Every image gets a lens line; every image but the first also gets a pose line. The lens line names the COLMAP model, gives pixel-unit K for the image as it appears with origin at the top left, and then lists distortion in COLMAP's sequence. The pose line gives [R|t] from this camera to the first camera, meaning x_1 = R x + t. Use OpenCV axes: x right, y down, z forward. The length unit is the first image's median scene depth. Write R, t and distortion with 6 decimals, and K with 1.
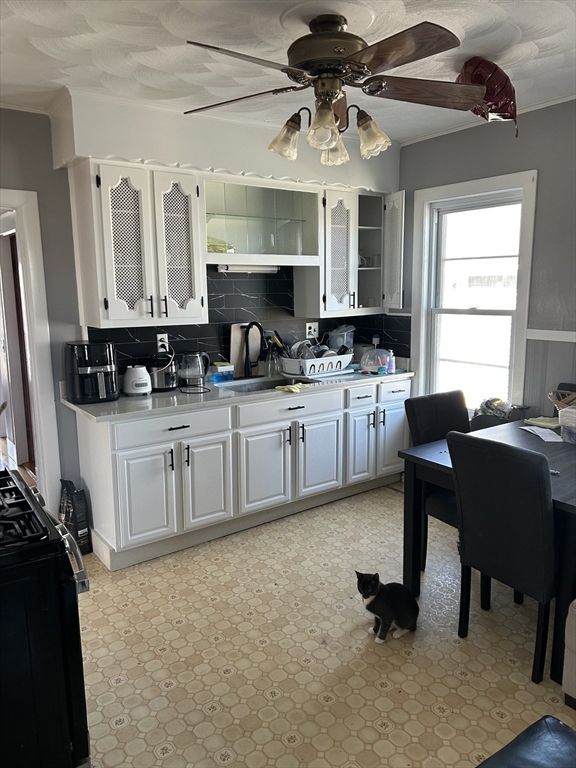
lens RADIAL K [[567.5, 0, 288.0], [0, 567.5, 384.0], [0, 0, 1]] dist [0.039301, -0.051054]
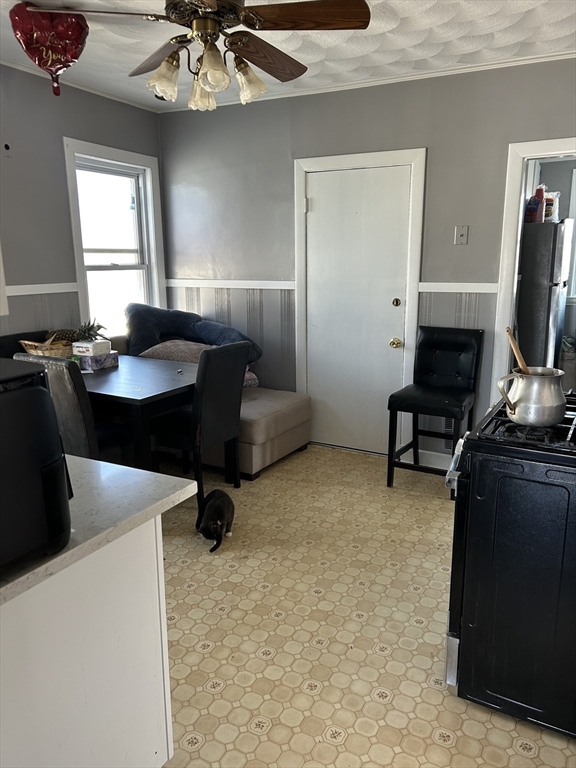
lens RADIAL K [[574.3, 0, 288.0], [0, 574.3, 384.0], [0, 0, 1]] dist [0.053771, -0.045353]
pose [[-0.423842, -0.183586, 0.886935, -0.690625], [0.175264, 0.944110, 0.279174, -0.123408], [-0.888617, 0.273774, -0.367978, 0.955803]]
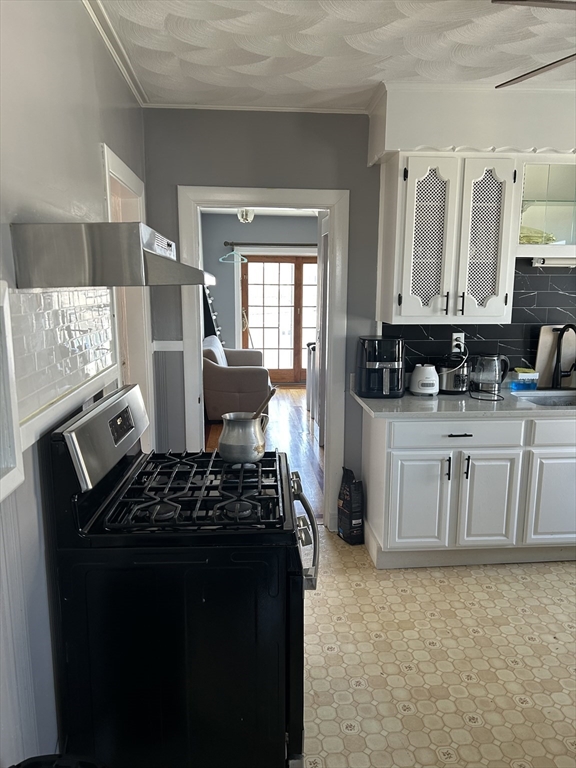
lens RADIAL K [[567.5, 0, 288.0], [0, 567.5, 384.0], [0, 0, 1]] dist [0.039301, -0.051054]
pose [[0.849823, 0.101747, -0.517154, 0.038588], [-0.099341, 0.994525, 0.032424, -0.008082], [0.517622, 0.023820, 0.855278, 0.061455]]
